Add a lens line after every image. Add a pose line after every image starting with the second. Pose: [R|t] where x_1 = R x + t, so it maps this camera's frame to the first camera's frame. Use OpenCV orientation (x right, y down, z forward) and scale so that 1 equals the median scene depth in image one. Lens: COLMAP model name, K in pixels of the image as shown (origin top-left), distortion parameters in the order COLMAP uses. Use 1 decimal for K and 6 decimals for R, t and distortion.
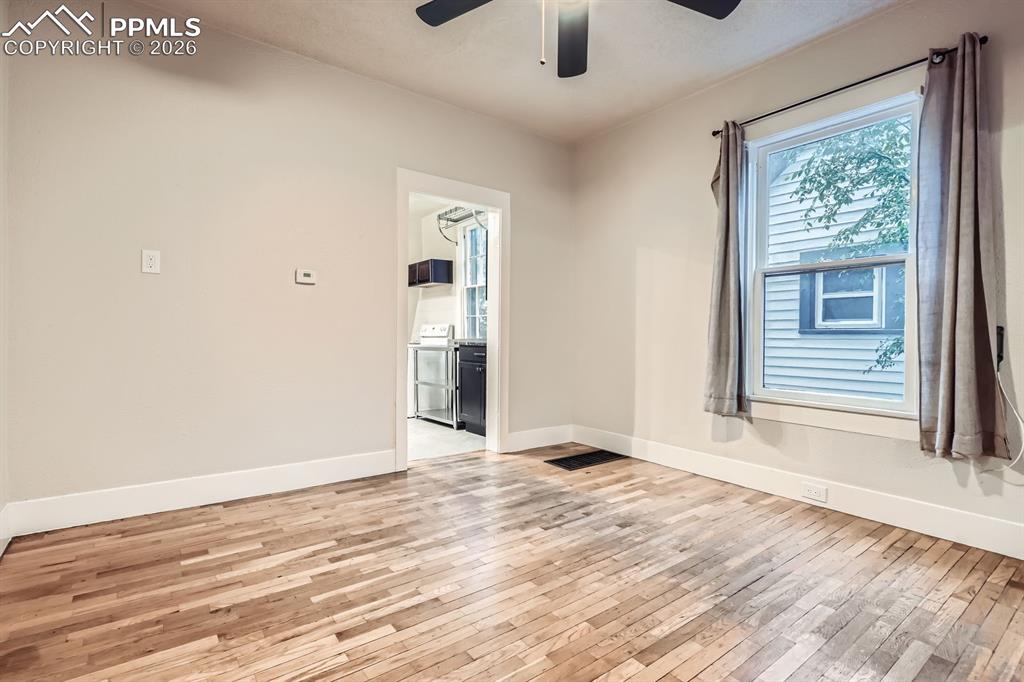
lens RADIAL K [[486.4, 0, 514.1], [0, 486.4, 336.8], [0, 0, 1]] dist [0.001333, 0.002596]
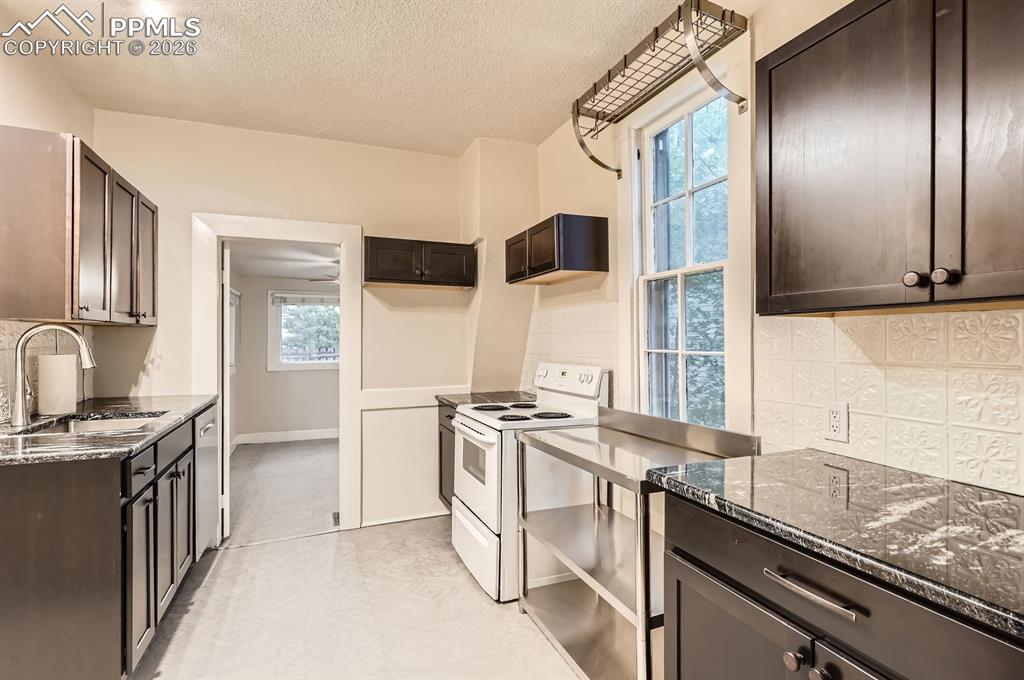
lens RADIAL K [[486.4, 0, 514.0], [0, 486.4, 339.8], [0, 0, 1]] dist [0.001333, 0.002596]
pose [[0.966902, -0.007434, -0.255041, -0.099941], [0.004392, 0.999912, -0.012496, -0.046336], [0.255112, 0.010962, 0.966849, 0.582327]]
